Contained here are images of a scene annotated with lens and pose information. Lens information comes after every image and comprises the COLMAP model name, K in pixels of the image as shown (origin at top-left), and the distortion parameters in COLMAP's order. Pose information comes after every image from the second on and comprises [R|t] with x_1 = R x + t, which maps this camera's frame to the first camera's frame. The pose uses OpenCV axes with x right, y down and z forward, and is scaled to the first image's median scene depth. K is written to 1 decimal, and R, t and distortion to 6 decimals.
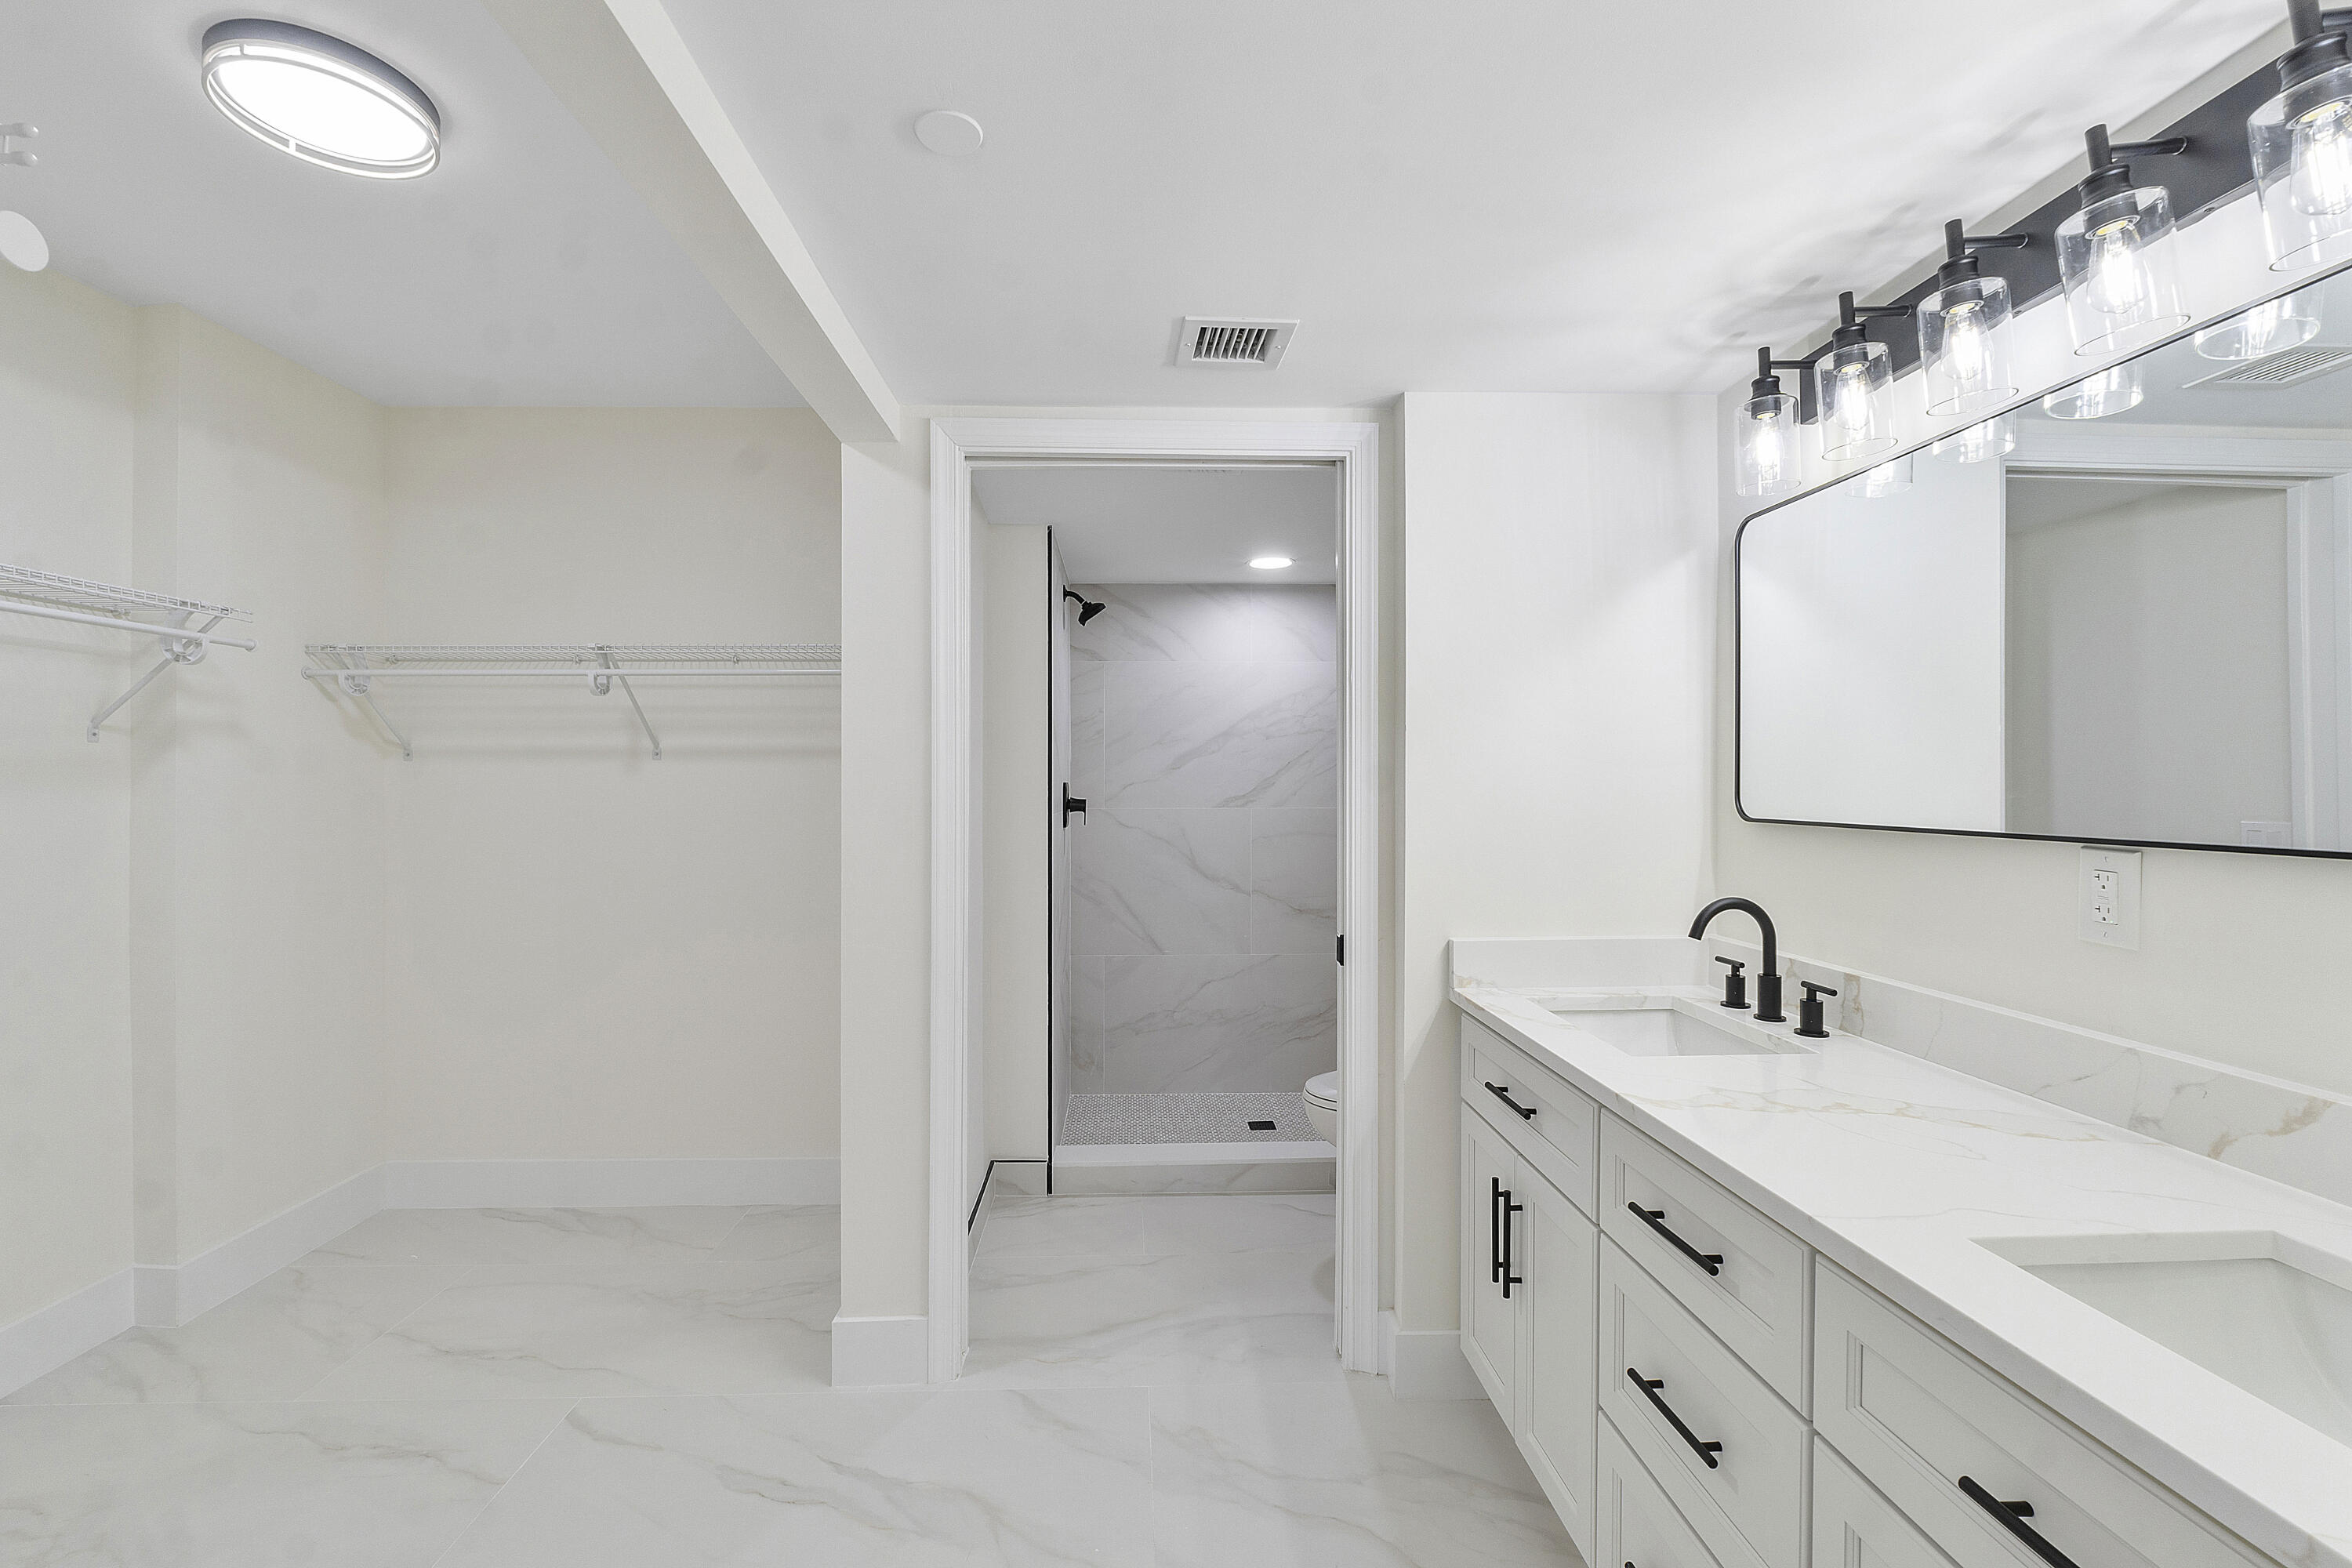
lens RADIAL K [[990.5, 0, 1168.9], [0, 990.5, 782.7], [0, 0, 1]] dist [-0.009730, 0.000196]
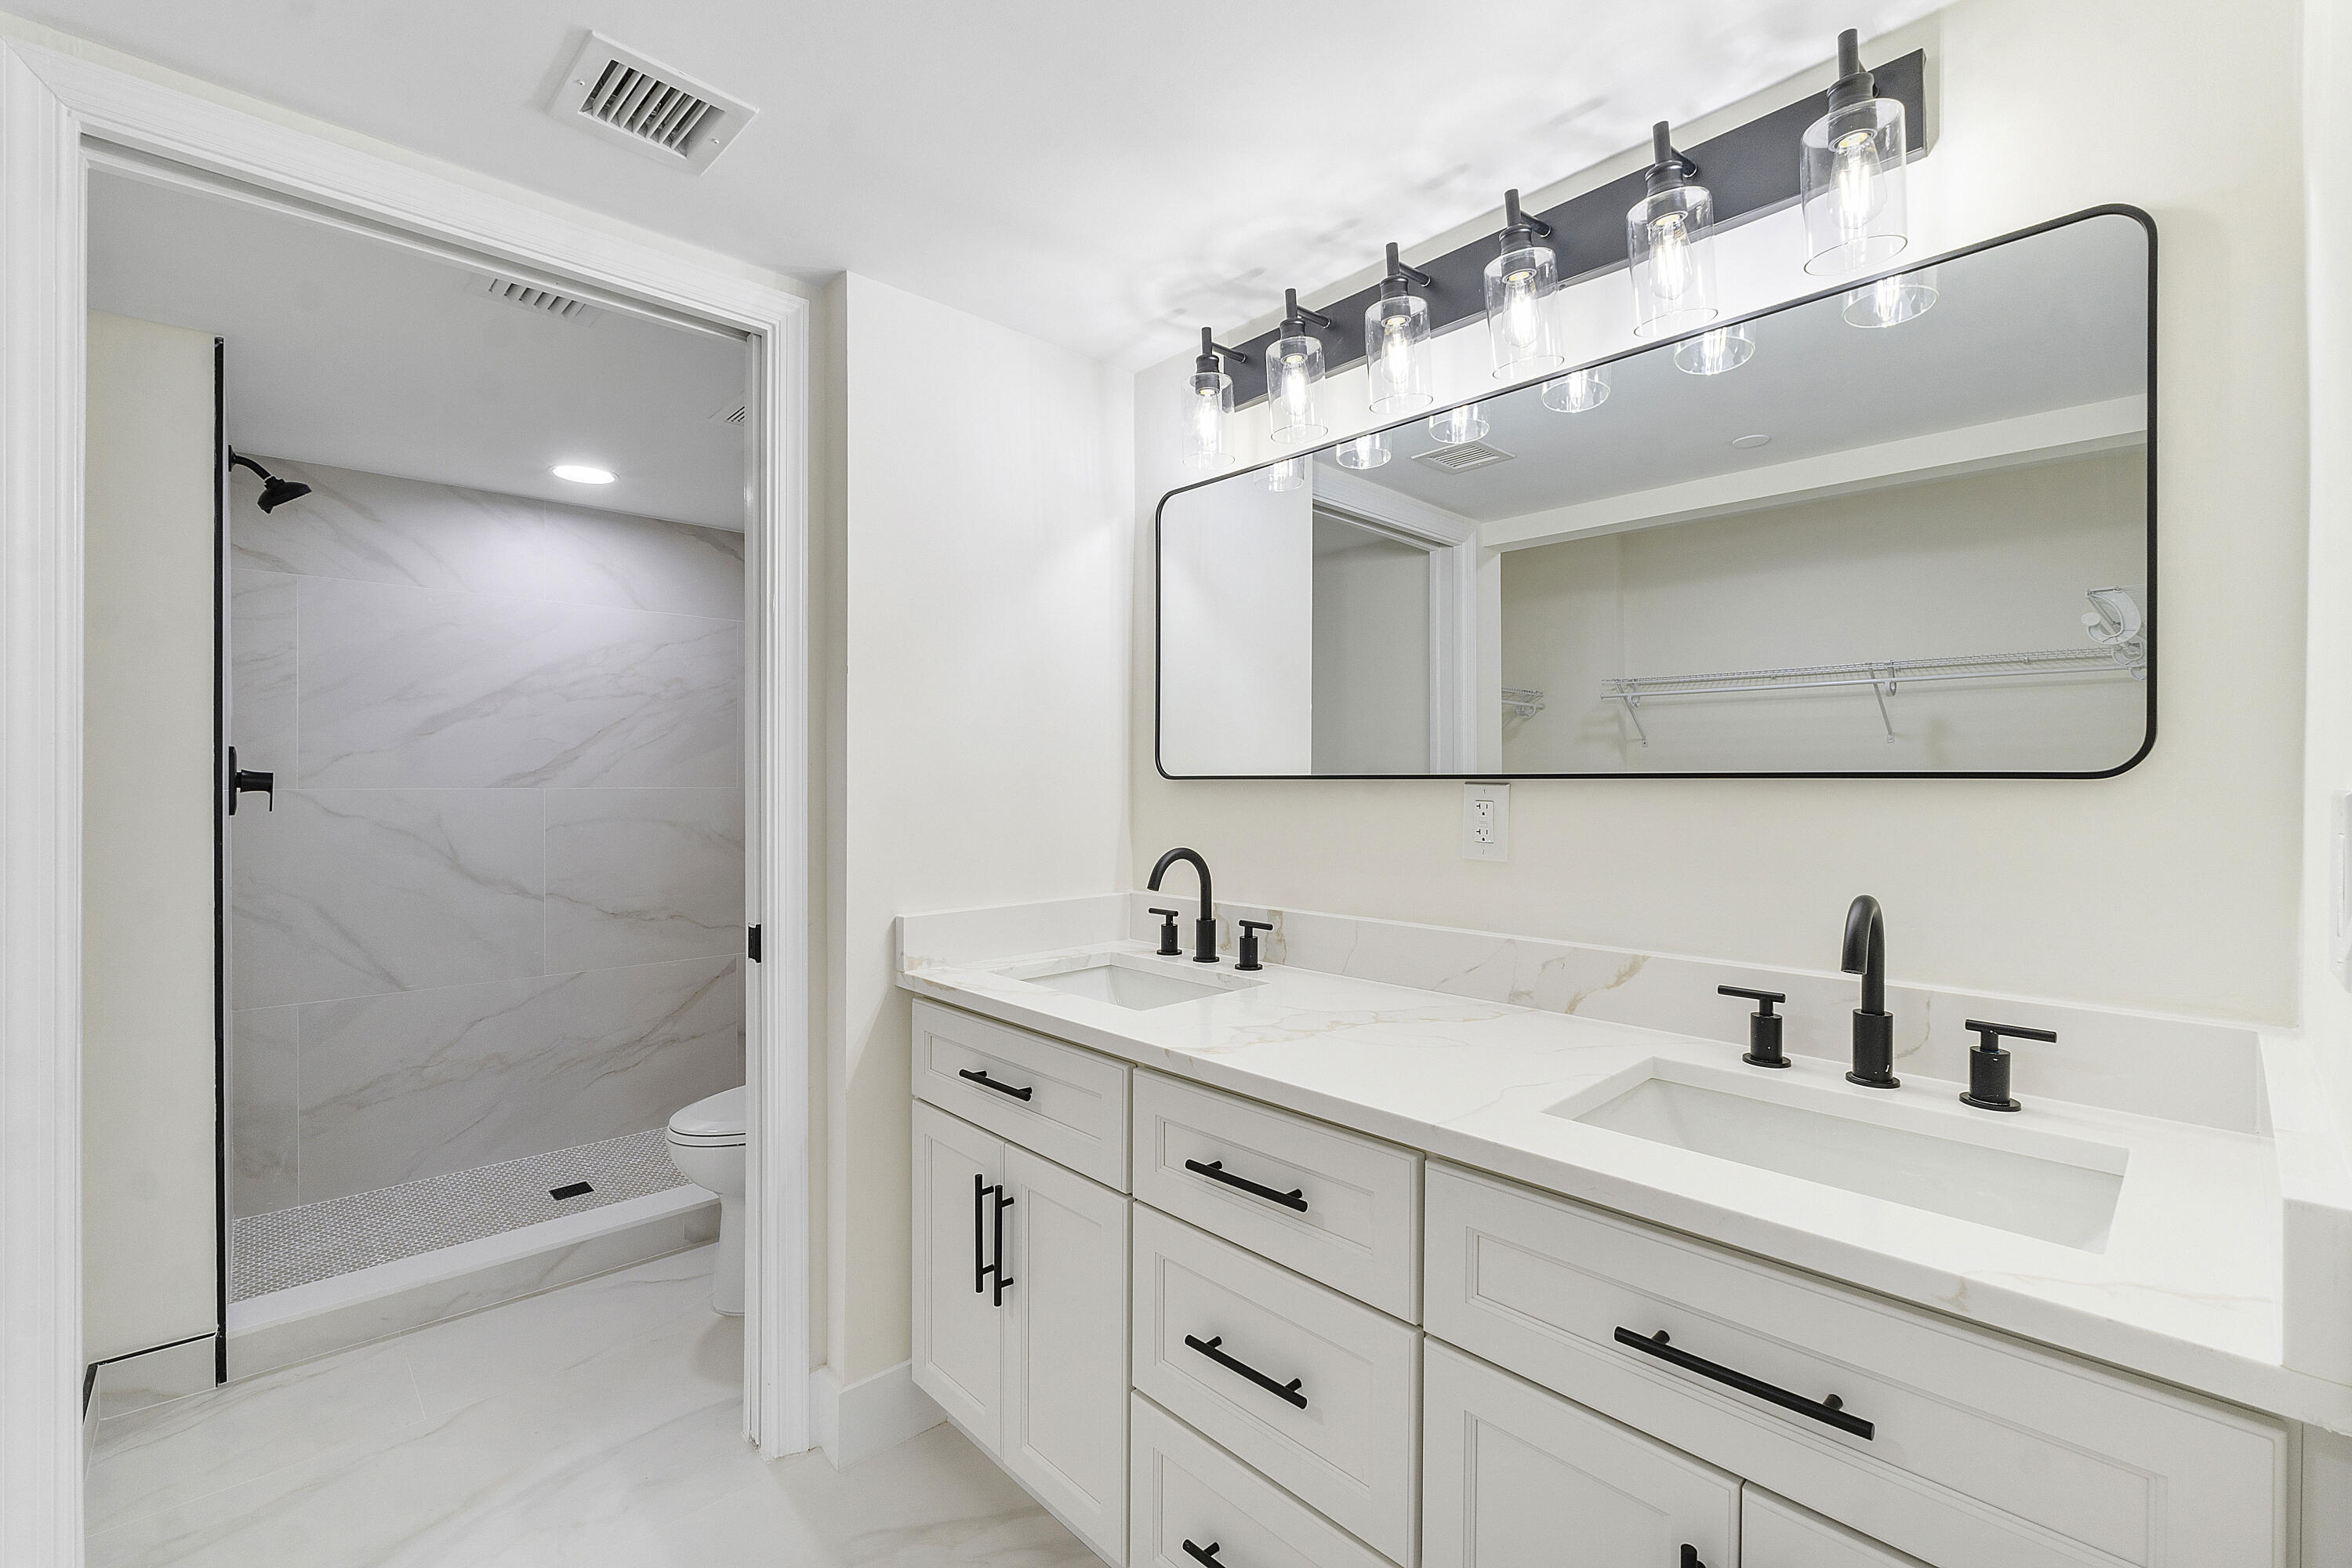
lens RADIAL K [[990.5, 0, 1168.9], [0, 990.5, 782.7], [0, 0, 1]] dist [-0.009730, 0.000196]
pose [[0.759170, -0.001303, 0.650891, -0.107183], [-0.000528, 0.999996, 0.002617, 0.040725], [-0.650893, -0.002331, 0.759166, 0.194755]]
